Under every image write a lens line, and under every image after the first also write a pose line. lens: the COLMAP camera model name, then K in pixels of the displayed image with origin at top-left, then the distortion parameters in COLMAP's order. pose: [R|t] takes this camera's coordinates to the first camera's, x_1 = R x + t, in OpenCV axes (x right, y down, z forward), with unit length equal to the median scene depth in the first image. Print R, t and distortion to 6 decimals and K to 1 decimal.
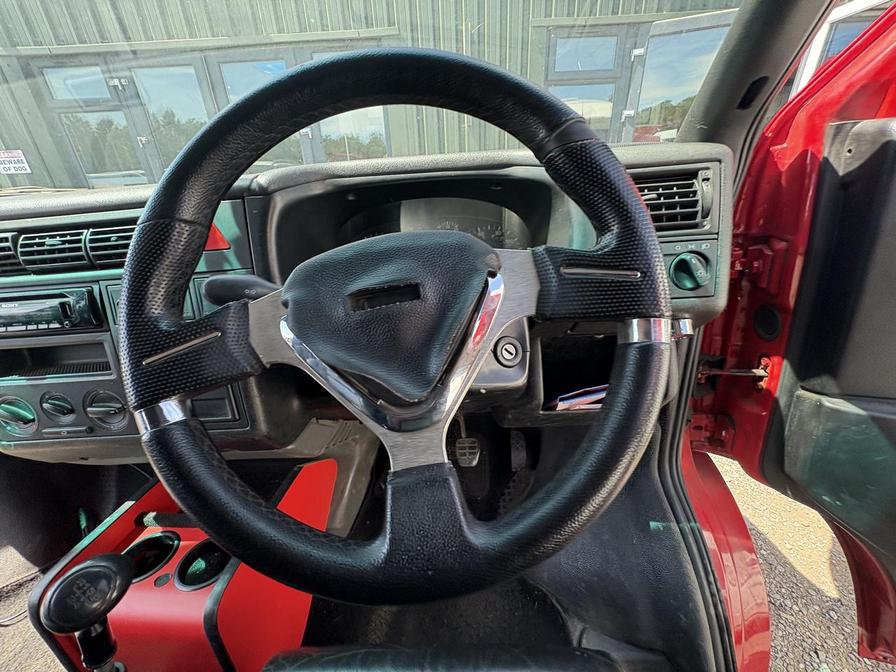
lens RADIAL K [[357.2, 0, 457.5], [0, 357.2, 341.2], [0, 0, 1]] dist [0.002202, 0.000125]
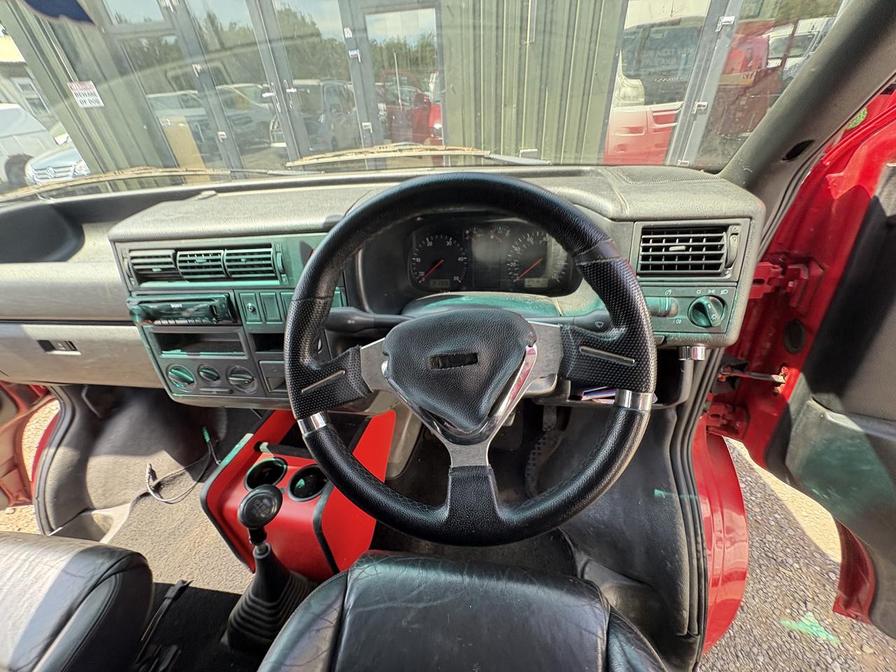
lens RADIAL K [[357.2, 0, 458.7], [0, 357.2, 343.8], [0, 0, 1]] dist [0.002202, 0.000125]
pose [[0.991728, 0.064955, -0.110707, -0.011771], [-0.043152, 0.981022, 0.189033, -0.233152], [0.120884, -0.182692, 0.975710, -0.208541]]
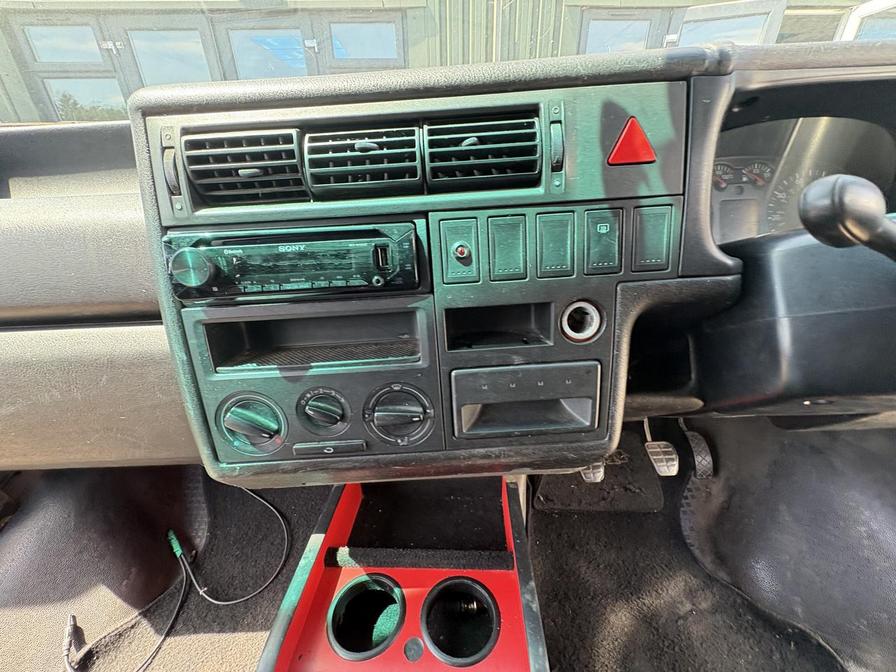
lens RADIAL K [[357.2, 0, 460.6], [0, 357.2, 340.2], [0, 0, 1]] dist [0.002202, 0.000125]
pose [[0.998815, 0.005465, 0.048360, -0.883053], [-0.006157, 0.999880, 0.014185, 0.042505], [-0.048277, -0.014466, 0.998729, 0.334881]]
